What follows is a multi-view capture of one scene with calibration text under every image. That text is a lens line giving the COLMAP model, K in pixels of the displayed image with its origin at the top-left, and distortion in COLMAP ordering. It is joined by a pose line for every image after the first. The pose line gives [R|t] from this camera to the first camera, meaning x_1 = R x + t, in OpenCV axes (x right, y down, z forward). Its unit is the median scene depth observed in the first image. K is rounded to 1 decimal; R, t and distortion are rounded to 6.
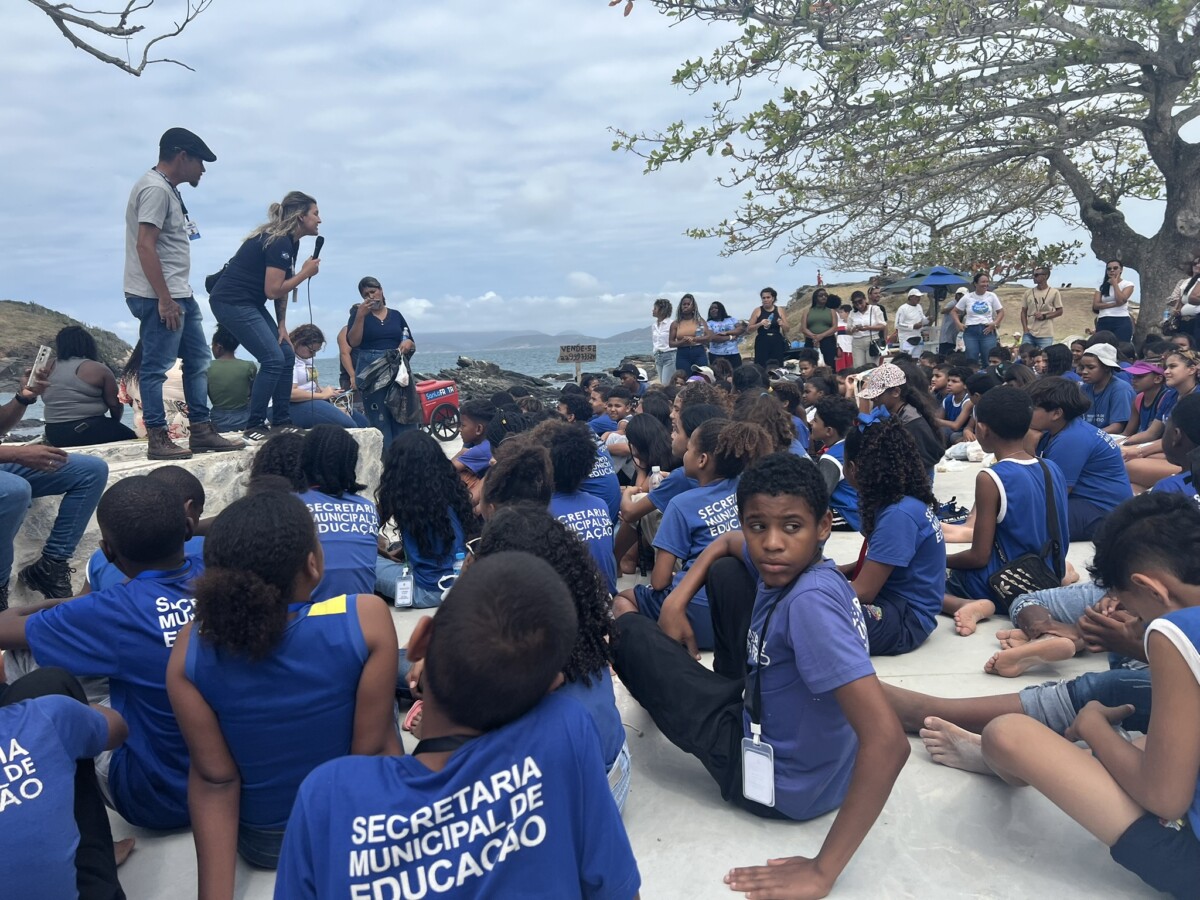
lens RADIAL K [[879.9, 0, 602.0], [0, 879.9, 456.1], [0, 0, 1]] dist [0.043433, -0.052278]
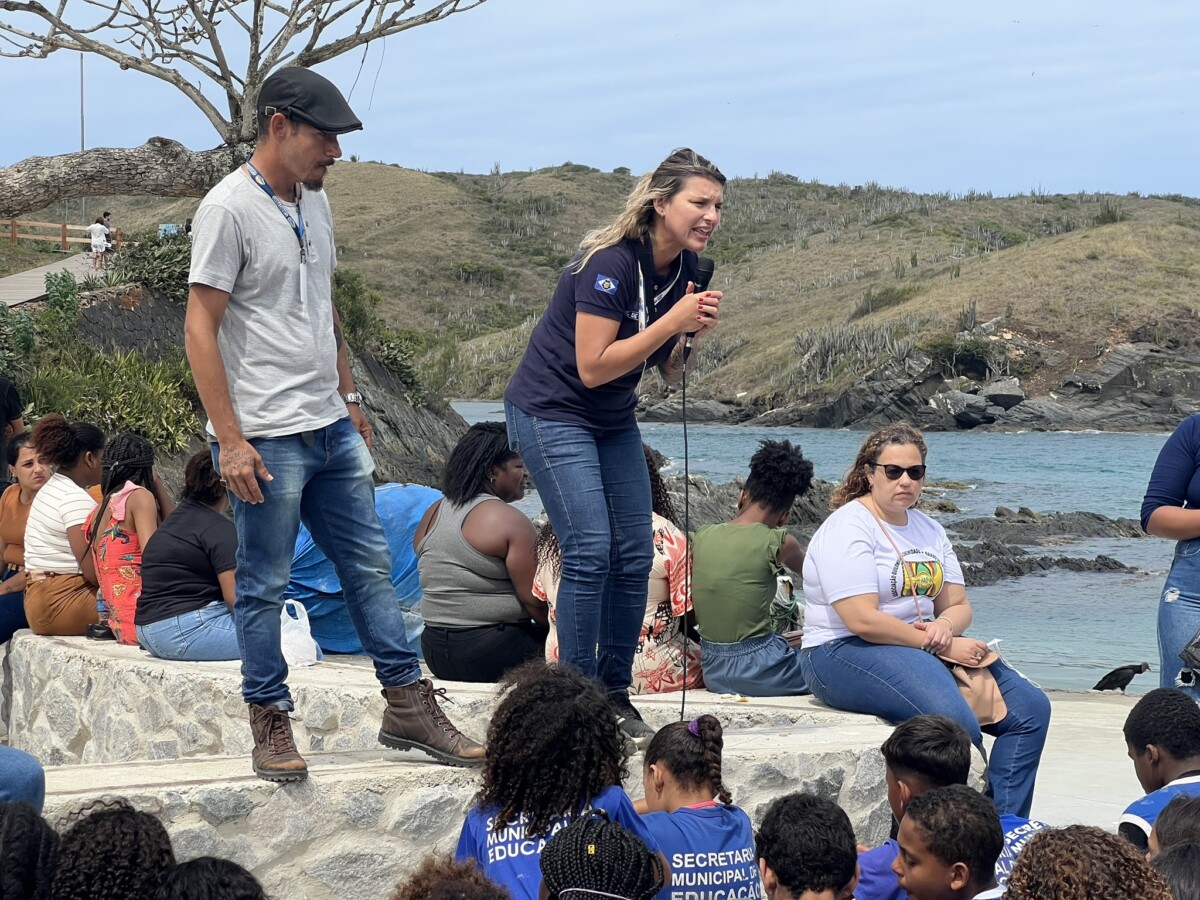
lens RADIAL K [[2648.4, 0, 612.9], [0, 2648.4, 455.8], [0, 0, 1]] dist [0.235973, 0.000000]
pose [[0.689823, 0.082698, -0.719239, 0.309102], [-0.136269, 0.990529, -0.016804, -0.077707], [0.711038, 0.109602, 0.694559, 0.049868]]
